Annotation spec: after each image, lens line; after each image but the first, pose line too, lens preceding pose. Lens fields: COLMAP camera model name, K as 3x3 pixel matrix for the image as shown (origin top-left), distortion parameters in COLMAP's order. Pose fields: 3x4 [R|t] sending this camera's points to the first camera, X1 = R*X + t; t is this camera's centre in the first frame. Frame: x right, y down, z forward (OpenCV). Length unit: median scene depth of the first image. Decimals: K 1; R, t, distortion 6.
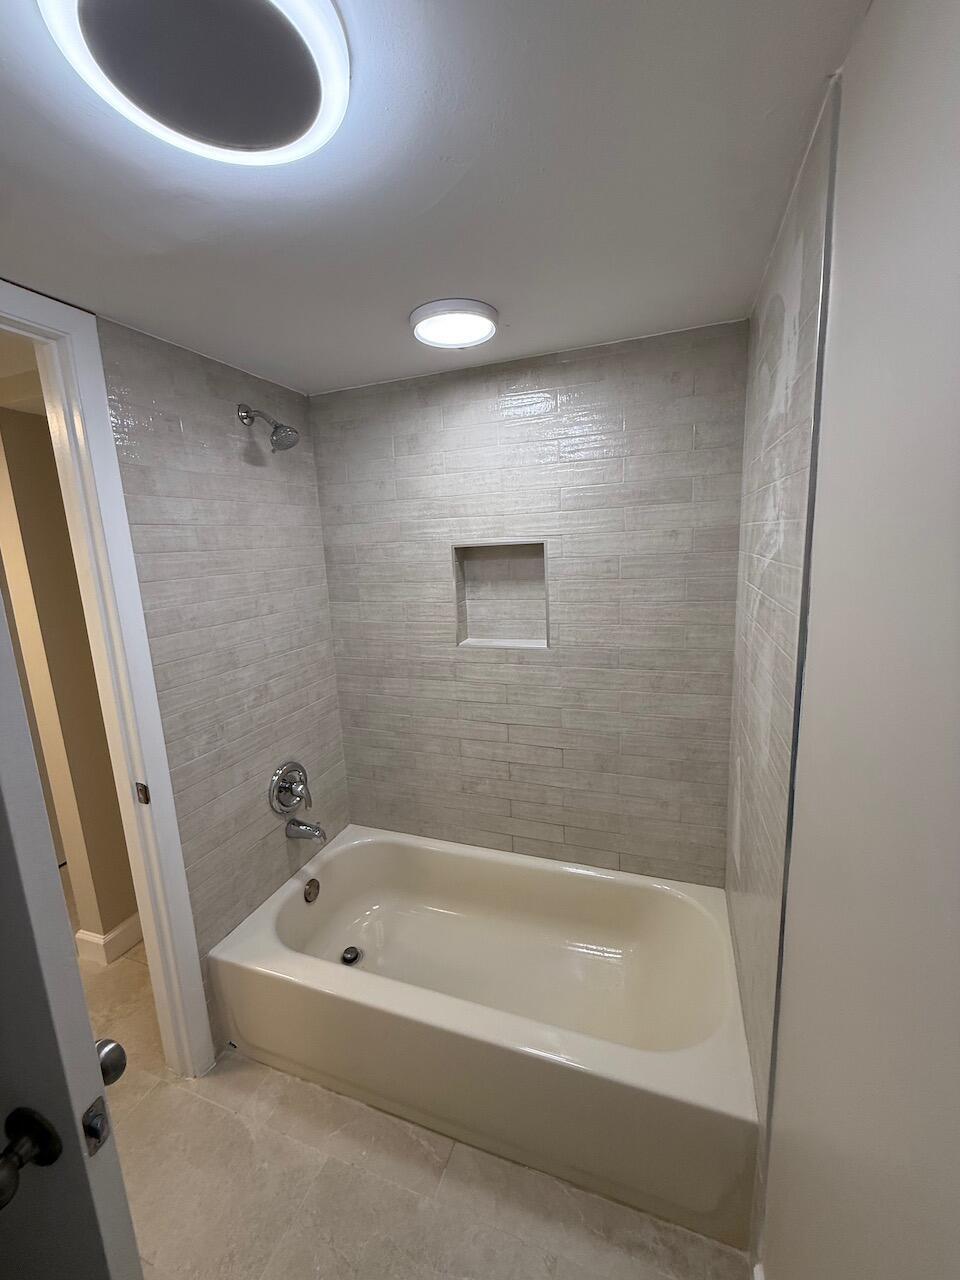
lens RADIAL K [[509.2, 0, 483.8], [0, 509.2, 640.4], [0, 0, 1]] dist [0.001394, 0.000212]
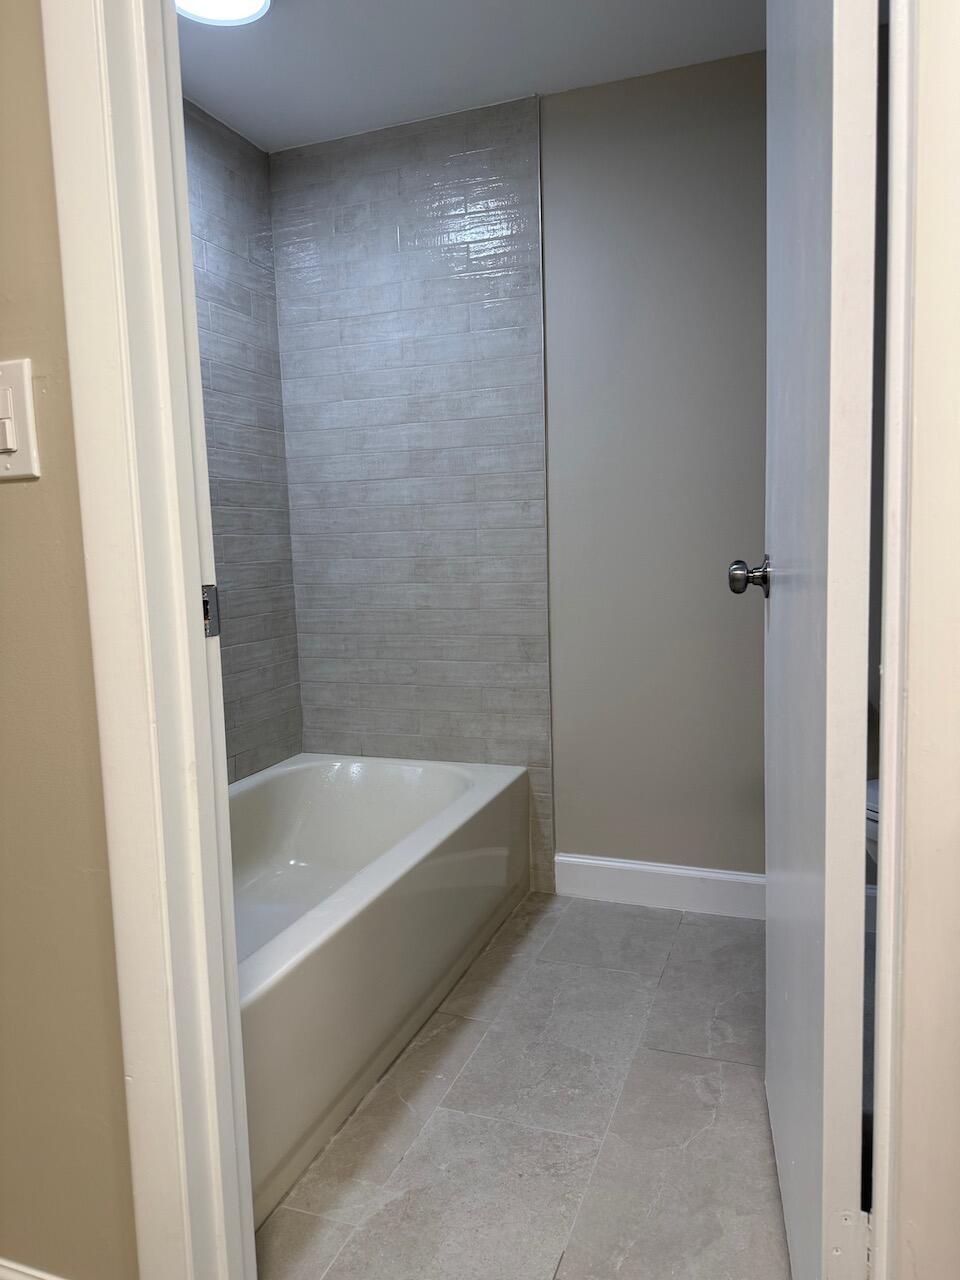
lens RADIAL K [[904.7, 0, 471.5], [0, 904.7, 653.4], [0, 0, 1]] dist [0.062081, -0.044299]
pose [[0.016697, -0.075594, 0.996999, -1.194397], [0.217213, 0.973598, 0.070182, 0.272973], [-0.975981, 0.215389, 0.032677, 0.631021]]
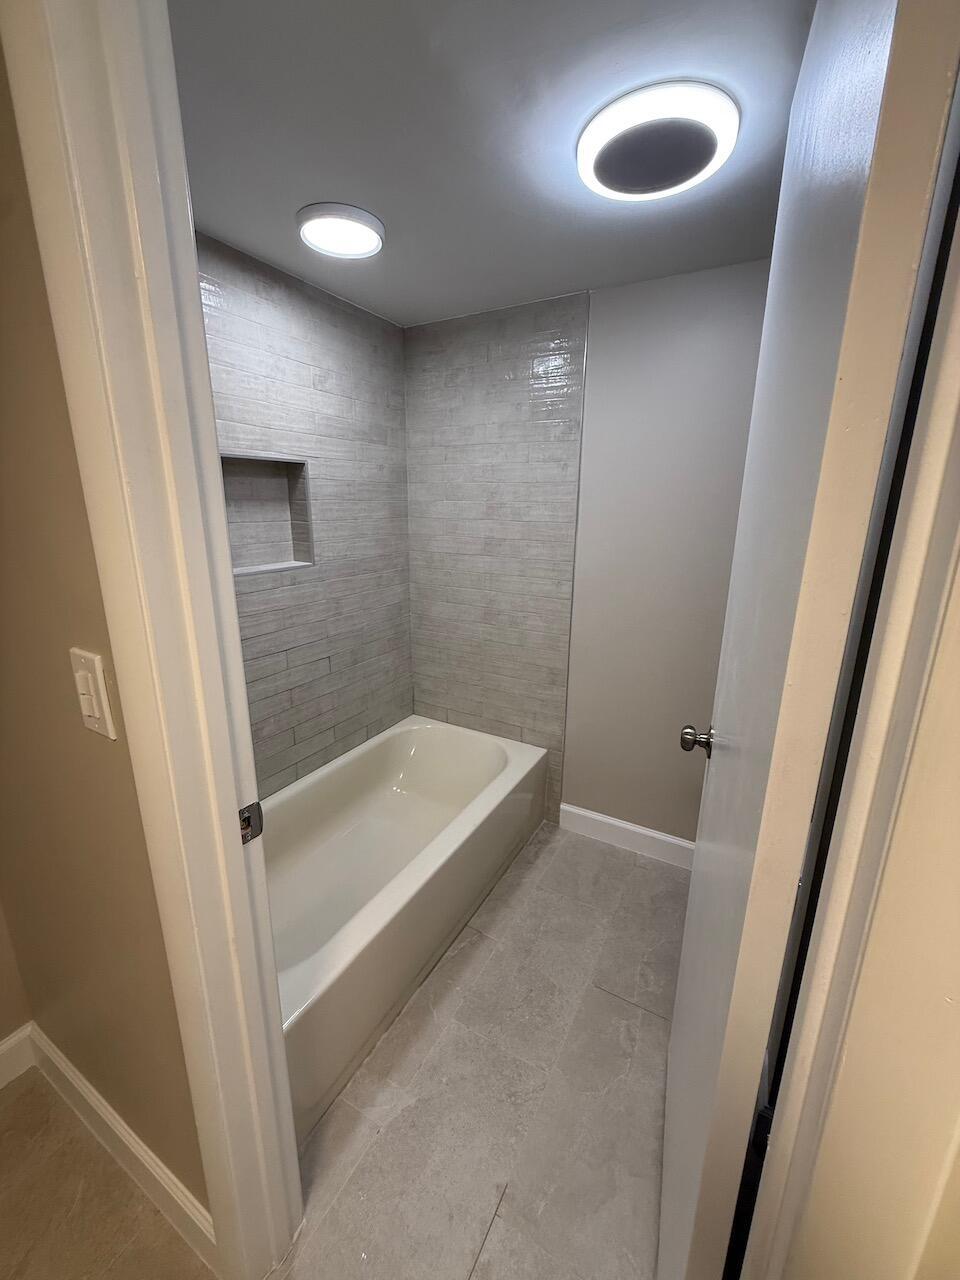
lens RADIAL K [[509.2, 0, 477.1], [0, 509.2, 640.5], [0, 0, 1]] dist [0.001394, 0.000212]
pose [[0.169686, -0.212245, 0.962371, -0.940502], [0.167670, 0.968513, 0.184036, 0.030852], [-0.971130, 0.130133, 0.199930, 0.503038]]
